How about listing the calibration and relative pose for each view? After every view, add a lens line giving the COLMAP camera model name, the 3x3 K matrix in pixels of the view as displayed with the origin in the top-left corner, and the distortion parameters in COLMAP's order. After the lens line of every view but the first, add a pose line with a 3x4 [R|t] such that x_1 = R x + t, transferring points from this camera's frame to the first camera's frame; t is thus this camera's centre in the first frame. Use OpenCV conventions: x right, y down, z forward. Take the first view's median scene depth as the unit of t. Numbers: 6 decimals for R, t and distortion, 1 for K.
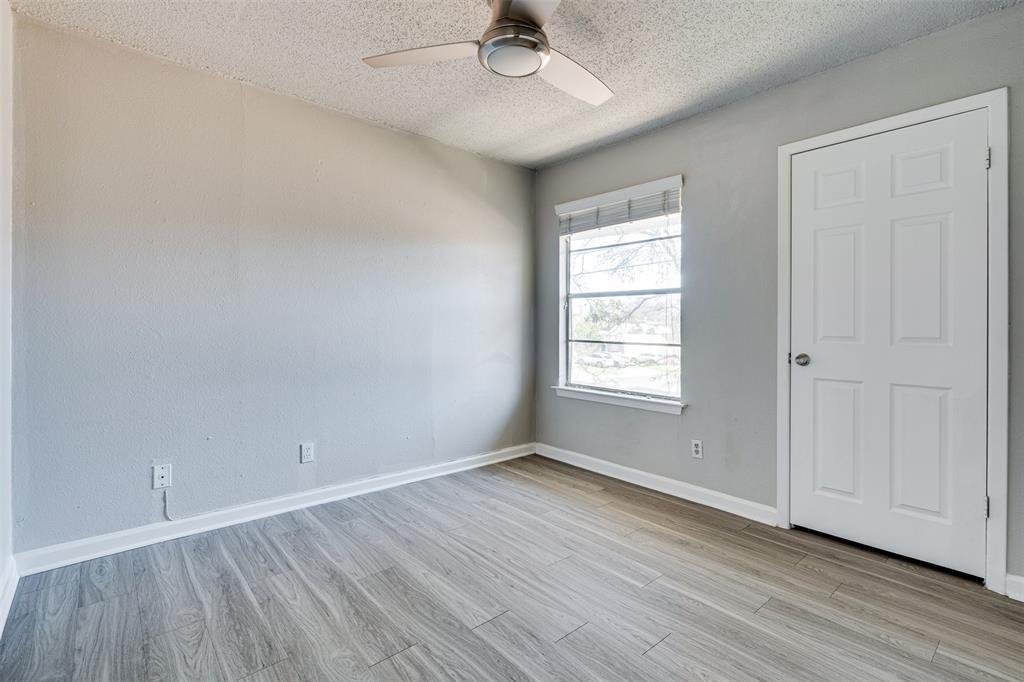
lens RADIAL K [[468.8, 0, 502.7], [0, 468.8, 332.9], [0, 0, 1]] dist [-0.003029, 0.001587]
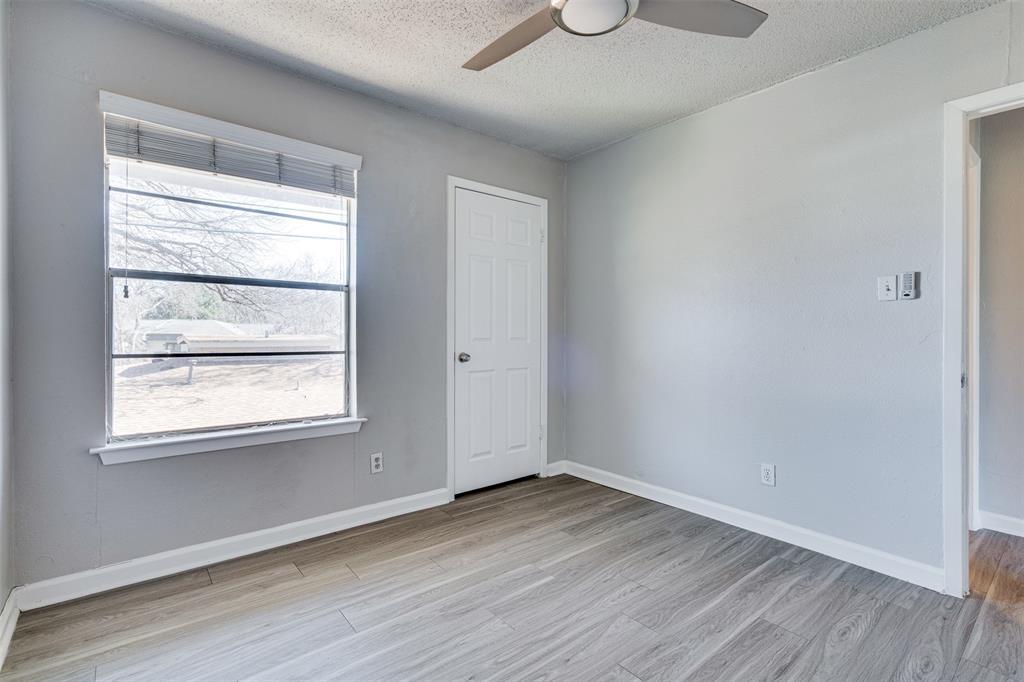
lens RADIAL K [[468.8, 0, 531.6], [0, 468.8, 335.6], [0, 0, 1]] dist [-0.003029, 0.001587]
pose [[0.010936, -0.015567, 0.999819, -0.603280], [0.007838, 0.999849, 0.015482, -0.018246], [-0.999909, 0.007668, 0.011057, 0.823771]]
